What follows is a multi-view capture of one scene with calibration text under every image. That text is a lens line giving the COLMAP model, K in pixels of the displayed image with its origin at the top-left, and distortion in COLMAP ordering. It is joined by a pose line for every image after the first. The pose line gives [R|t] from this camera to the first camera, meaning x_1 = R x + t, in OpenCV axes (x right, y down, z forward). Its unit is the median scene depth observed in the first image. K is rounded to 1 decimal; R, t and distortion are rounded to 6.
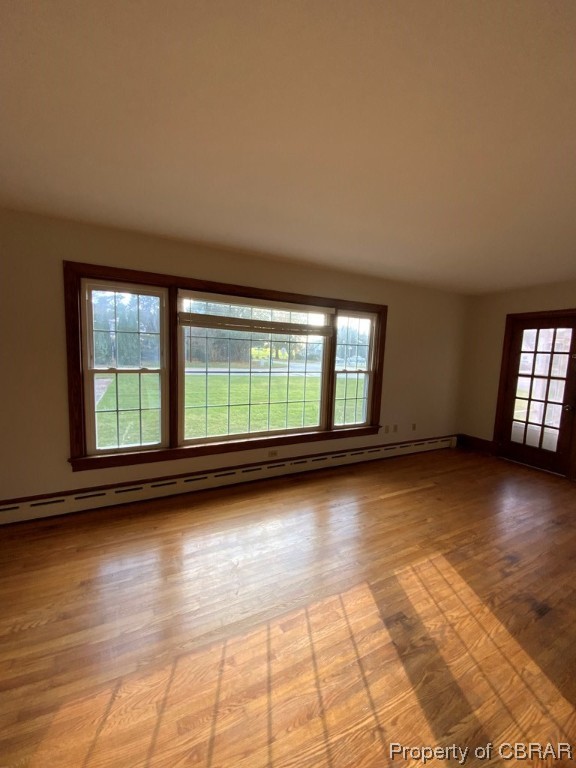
lens RADIAL K [[311.6, 0, 285.1], [0, 311.6, 384.4], [0, 0, 1]] dist [0.028617, -0.020679]
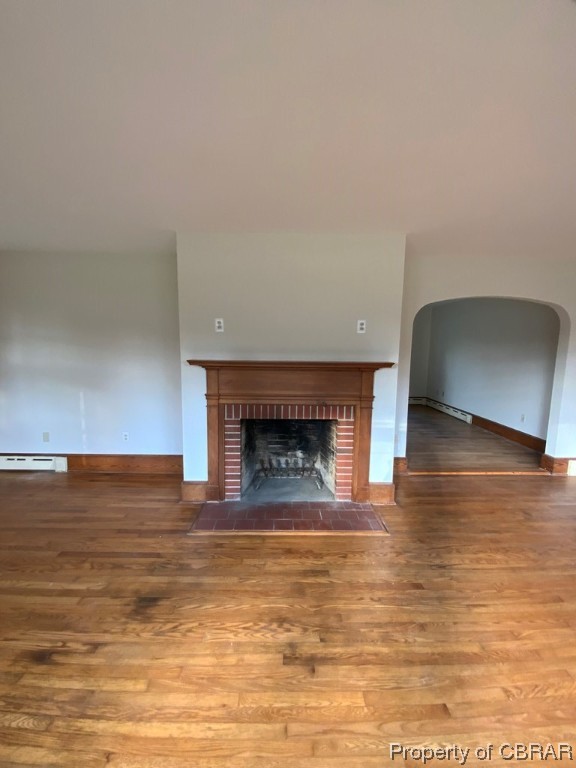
lens RADIAL K [[311.6, 0, 285.1], [0, 311.6, 384.4], [0, 0, 1]] dist [0.028617, -0.020679]
pose [[-0.882746, -0.104750, 0.458024, 0.032211], [0.008343, 0.971183, 0.238188, -0.078666], [-0.469776, 0.214081, -0.856435, 0.713815]]
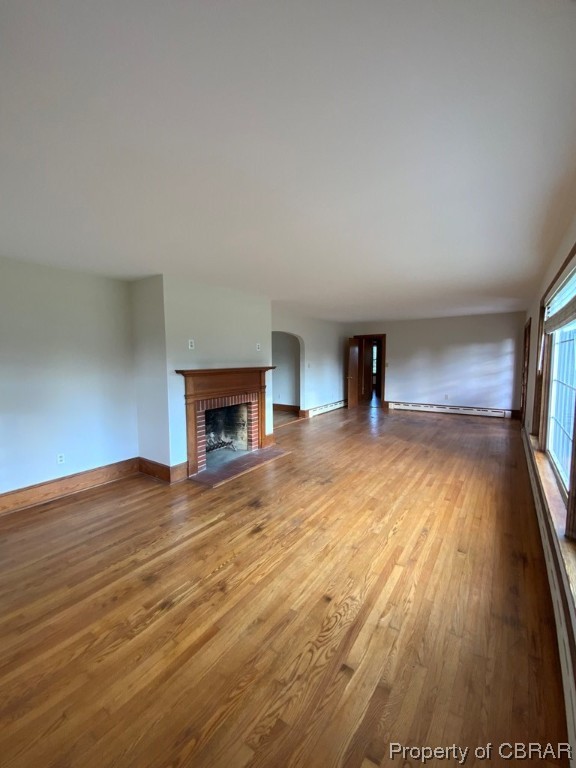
lens RADIAL K [[311.6, 0, 285.1], [0, 311.6, 384.4], [0, 0, 1]] dist [0.028617, -0.020679]
pose [[-0.892406, 0.008747, -0.451149, 0.686053], [-0.072287, 0.984128, 0.162069, -0.098823], [0.445407, 0.177243, -0.877609, 1.172898]]
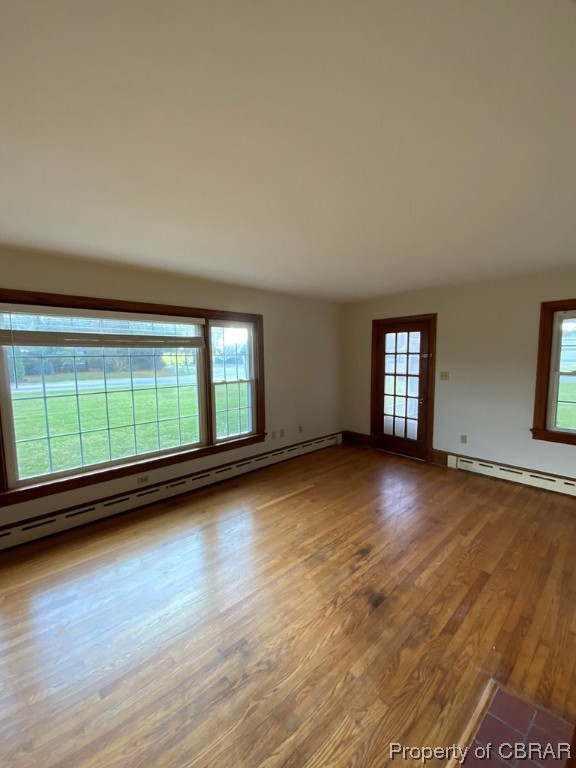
lens RADIAL K [[311.6, 0, 285.1], [0, 311.6, 384.4], [0, 0, 1]] dist [0.028617, -0.020679]
pose [[0.968399, -0.070182, 0.239330, 0.146620], [0.072010, 0.997403, 0.001107, -0.023531], [-0.238786, 0.016162, 0.970938, 0.005606]]
